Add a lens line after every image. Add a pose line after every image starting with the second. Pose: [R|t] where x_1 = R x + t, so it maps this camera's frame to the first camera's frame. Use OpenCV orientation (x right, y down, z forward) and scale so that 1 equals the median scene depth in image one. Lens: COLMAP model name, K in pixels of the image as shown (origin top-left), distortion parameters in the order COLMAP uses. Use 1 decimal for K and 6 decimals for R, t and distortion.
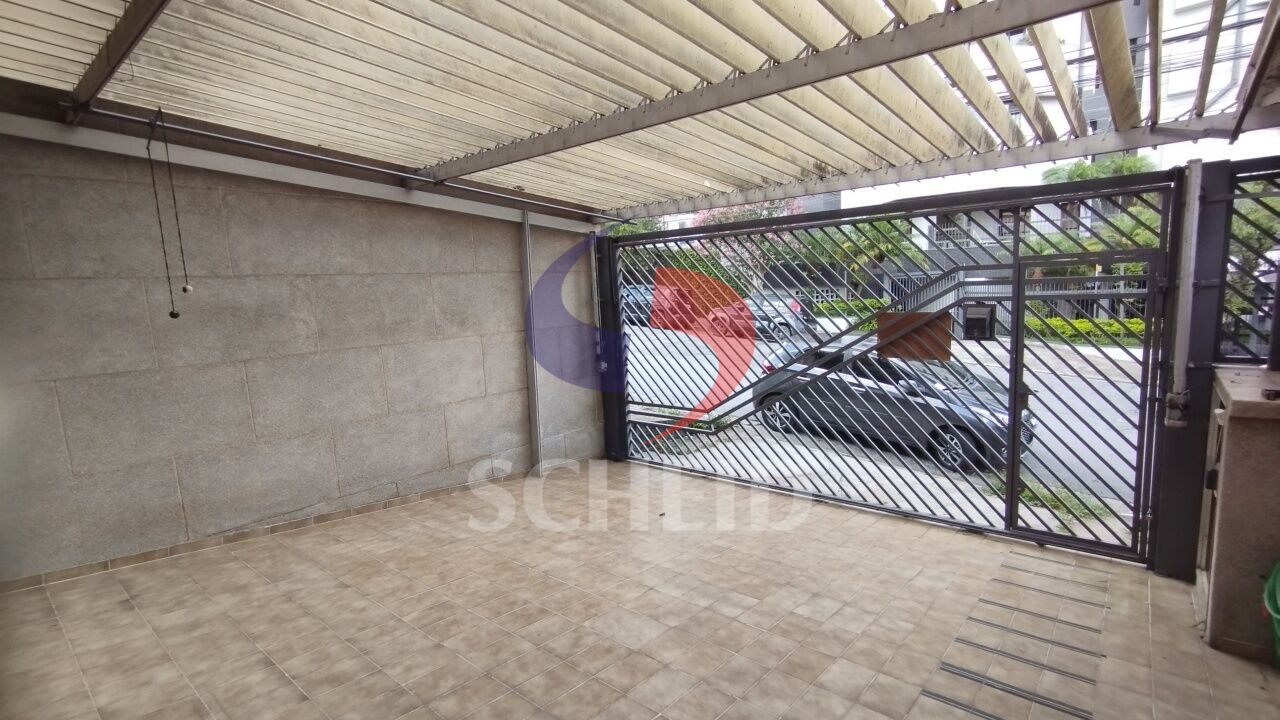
lens RADIAL K [[587.1, 0, 650.9], [0, 587.1, 365.1], [0, 0, 1]] dist [-0.016012, 0.002124]
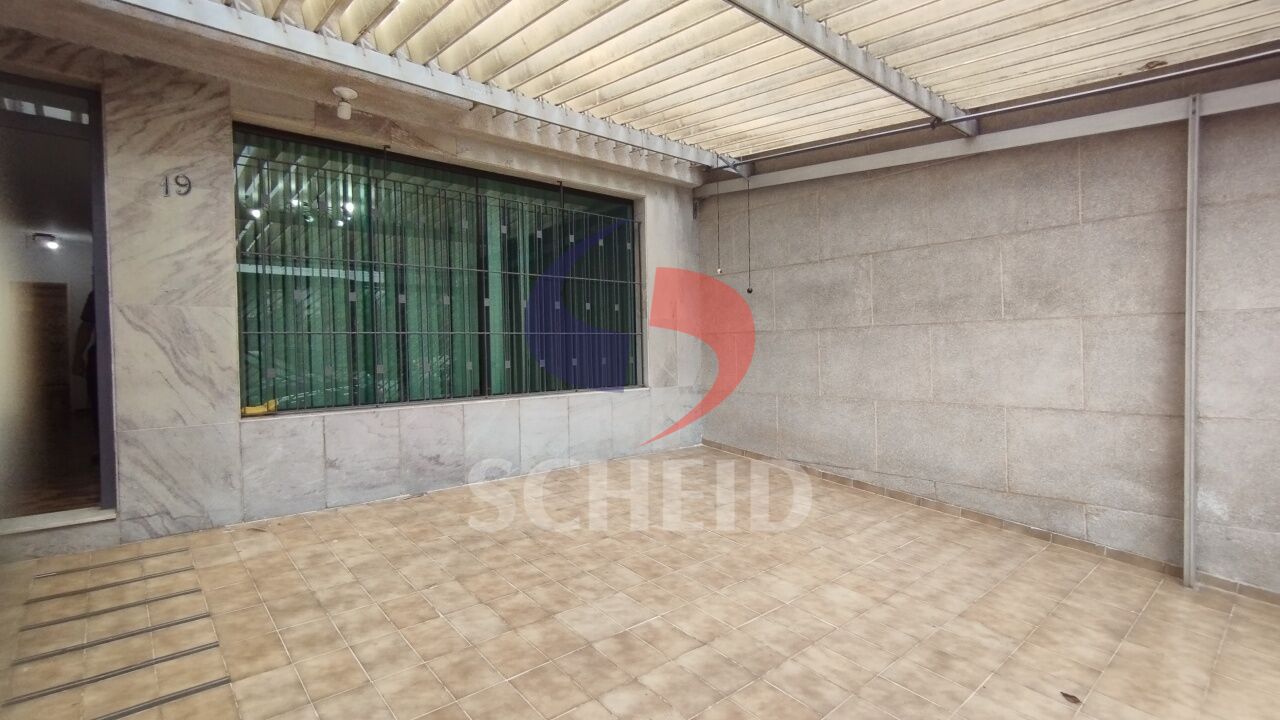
lens RADIAL K [[587.1, 0, 650.6], [0, 587.1, 353.1], [0, 0, 1]] dist [-0.016012, 0.002124]
pose [[-0.135166, 0.057982, -0.989125, 0.513931], [-0.104569, 0.991876, 0.072433, -0.009383], [0.985290, 0.113223, -0.128004, 0.733961]]
